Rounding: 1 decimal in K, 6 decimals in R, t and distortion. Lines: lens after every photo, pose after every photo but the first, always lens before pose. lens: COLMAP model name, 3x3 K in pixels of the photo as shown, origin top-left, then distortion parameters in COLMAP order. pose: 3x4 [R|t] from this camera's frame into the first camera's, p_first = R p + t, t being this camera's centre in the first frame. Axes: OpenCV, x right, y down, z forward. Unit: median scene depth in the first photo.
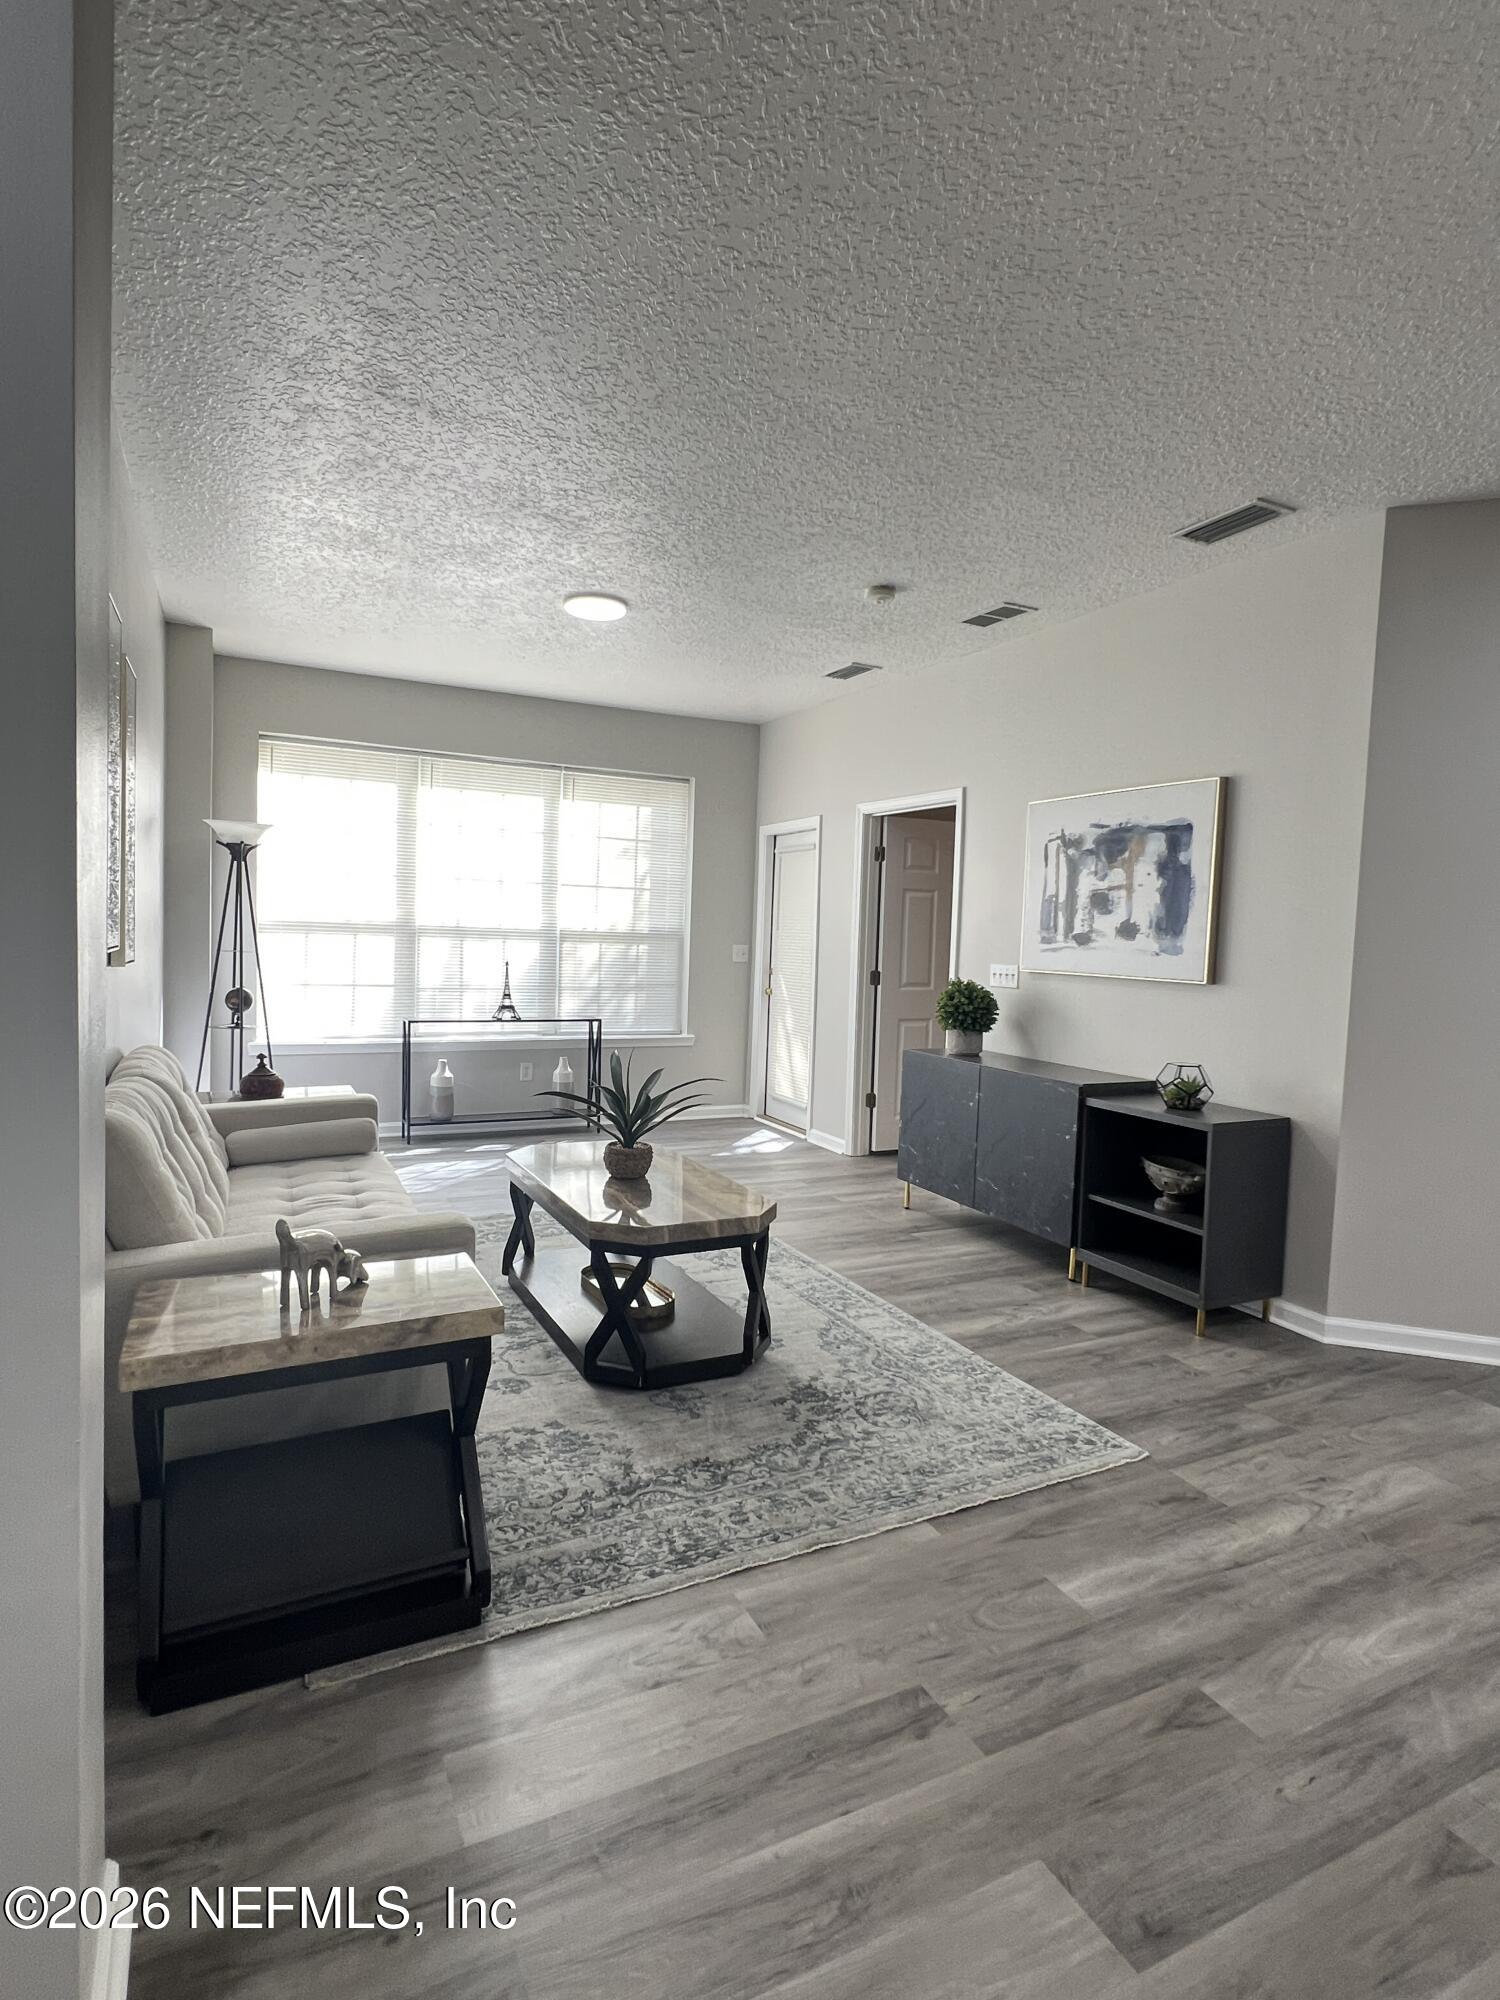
lens RADIAL K [[1042.2, 0, 750.0], [0, 1042.2, 1000.0], [0, 0, 1]] dist [-0.001605, -0.000335]
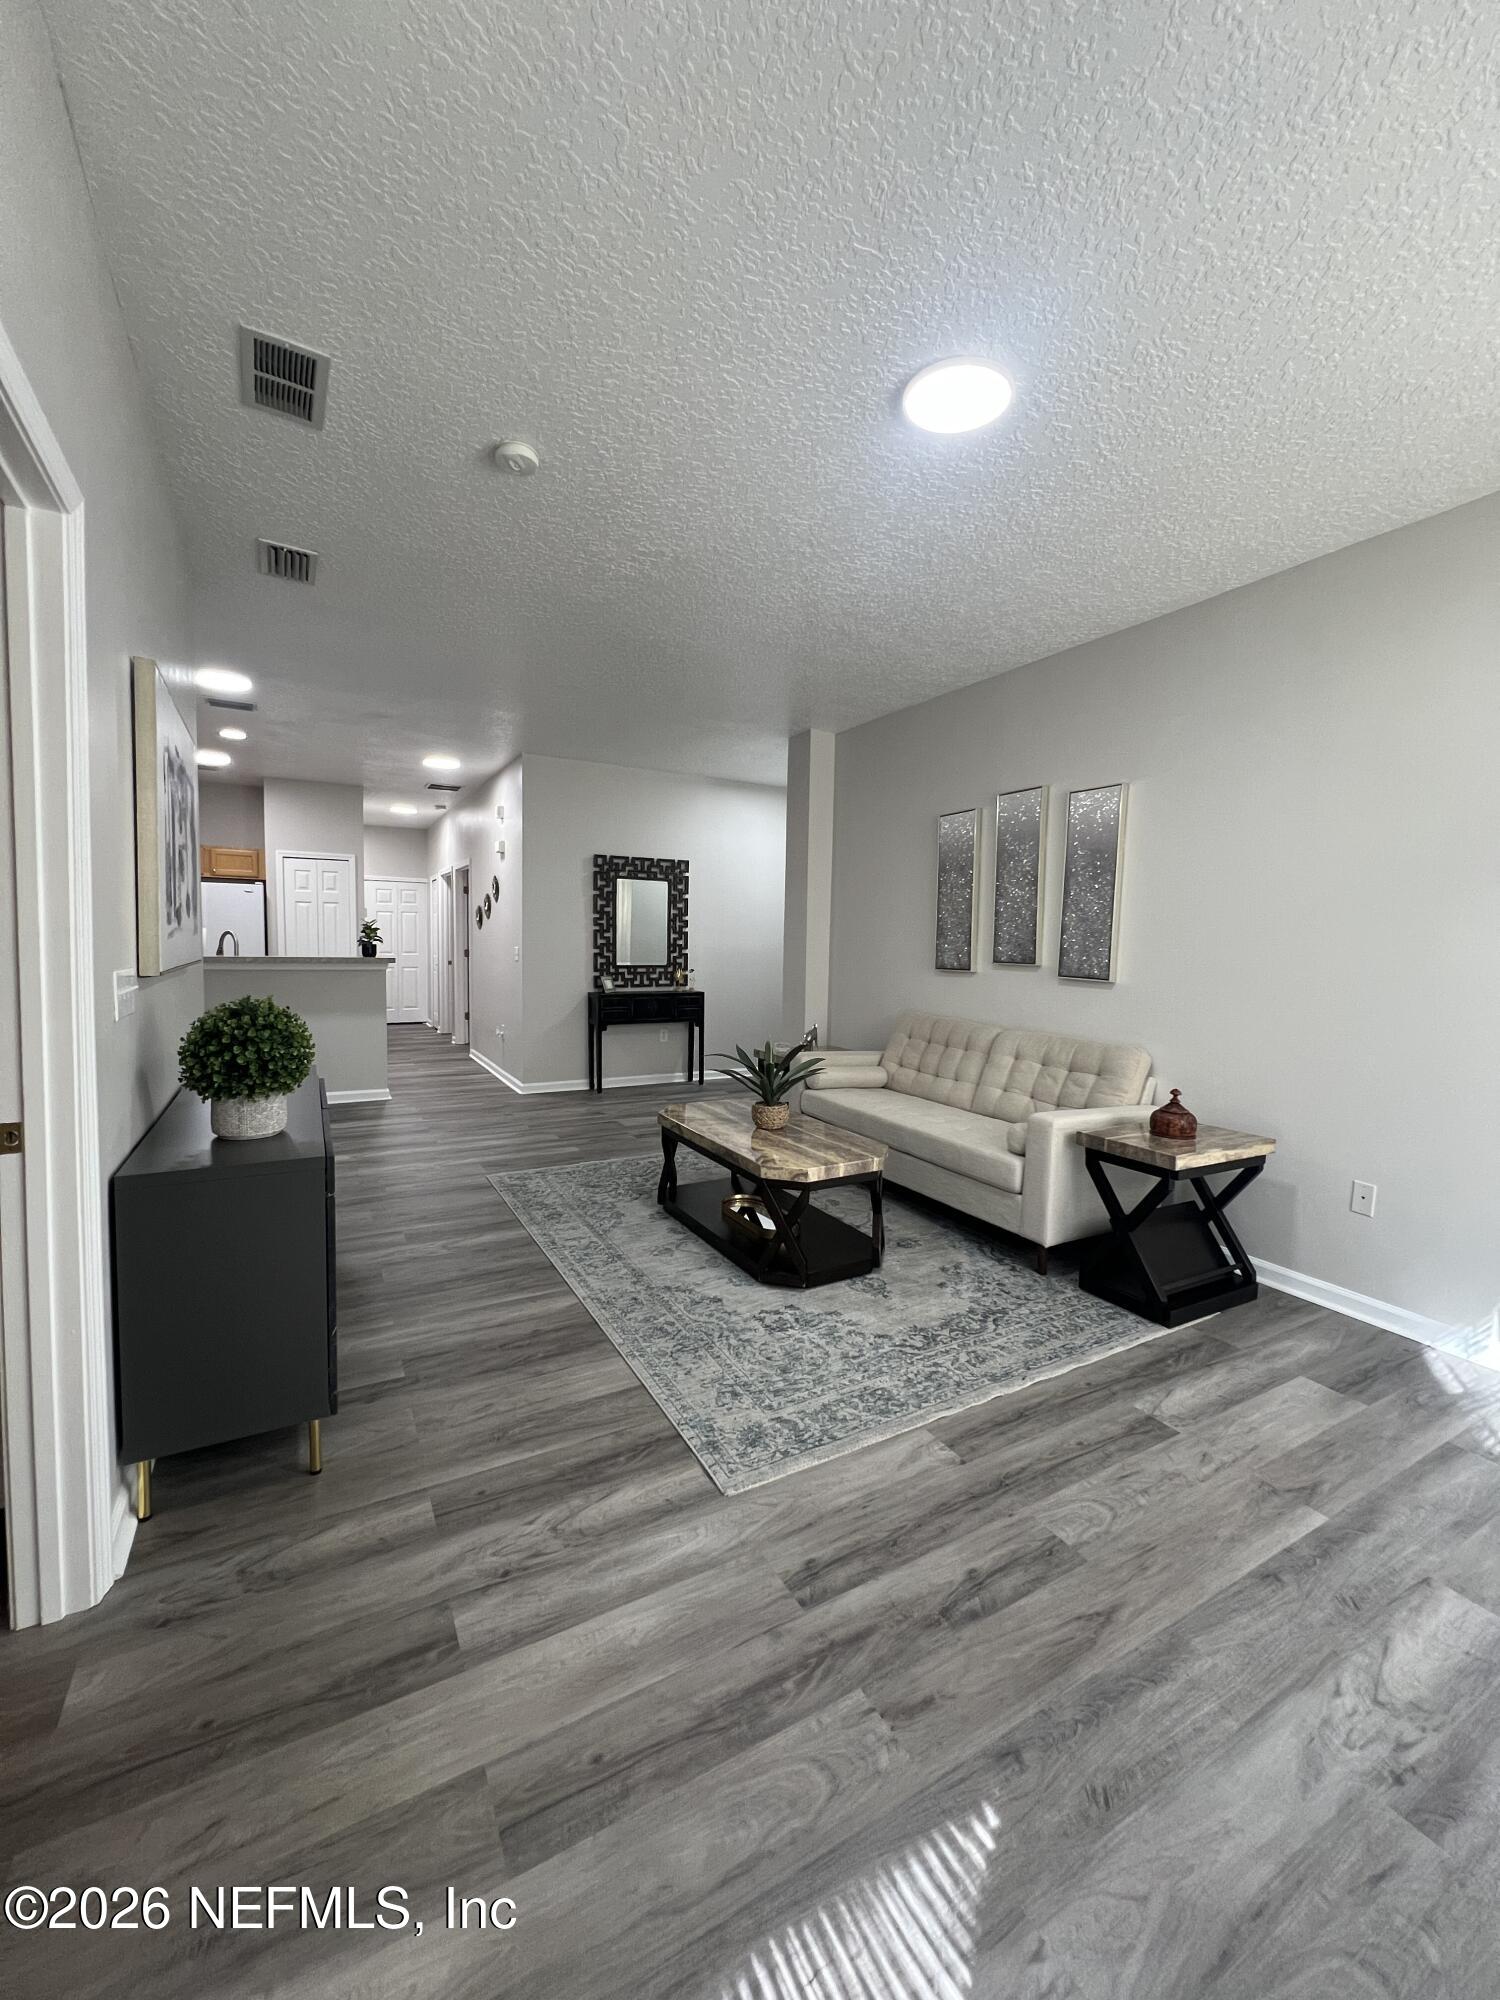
lens RADIAL K [[790.6, 0, 750.0], [0, 790.6, 1000.0], [0, 0, 1]] dist [0.000136, 0.000000]
pose [[-0.997467, -0.048574, -0.051954, -0.040615], [-0.055247, 0.989185, 0.135871, -0.141882], [0.044792, 0.138398, -0.989363, 2.259628]]
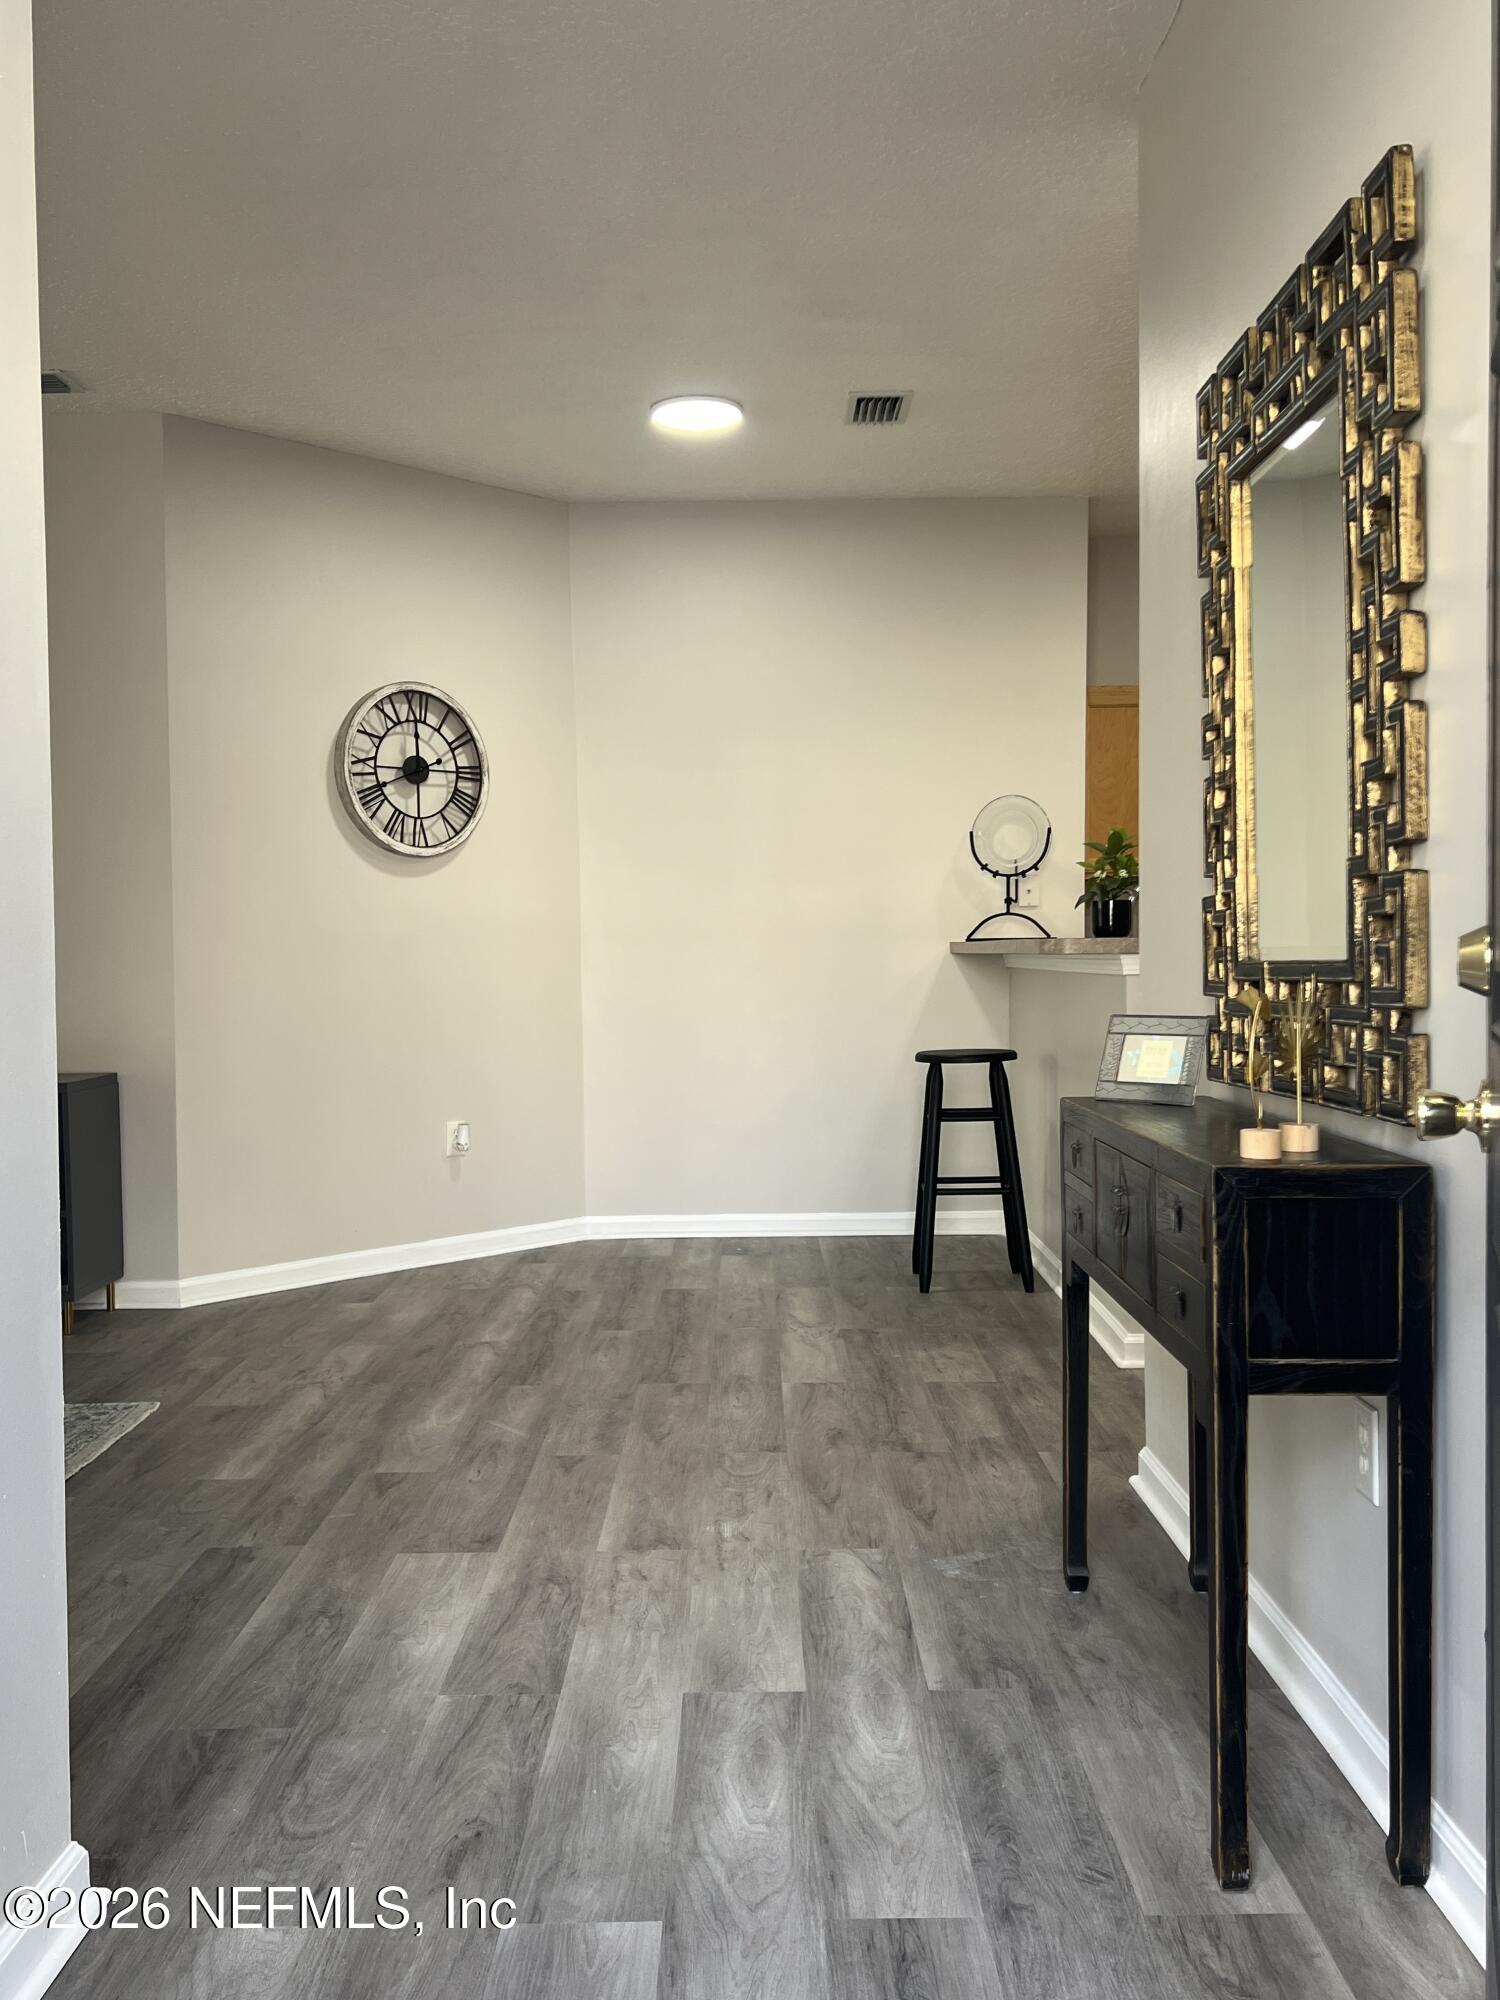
lens RADIAL K [[1738.9, 0, 750.0], [0, 1738.9, 1000.0], [0, 0, 1]] dist [0.000432, 0.000447]
pose [[0.445871, -0.062415, 0.892918, -0.689093], [0.080588, 0.996314, 0.029402, 0.059699], [-0.891462, 0.058850, 0.449257, -0.190626]]
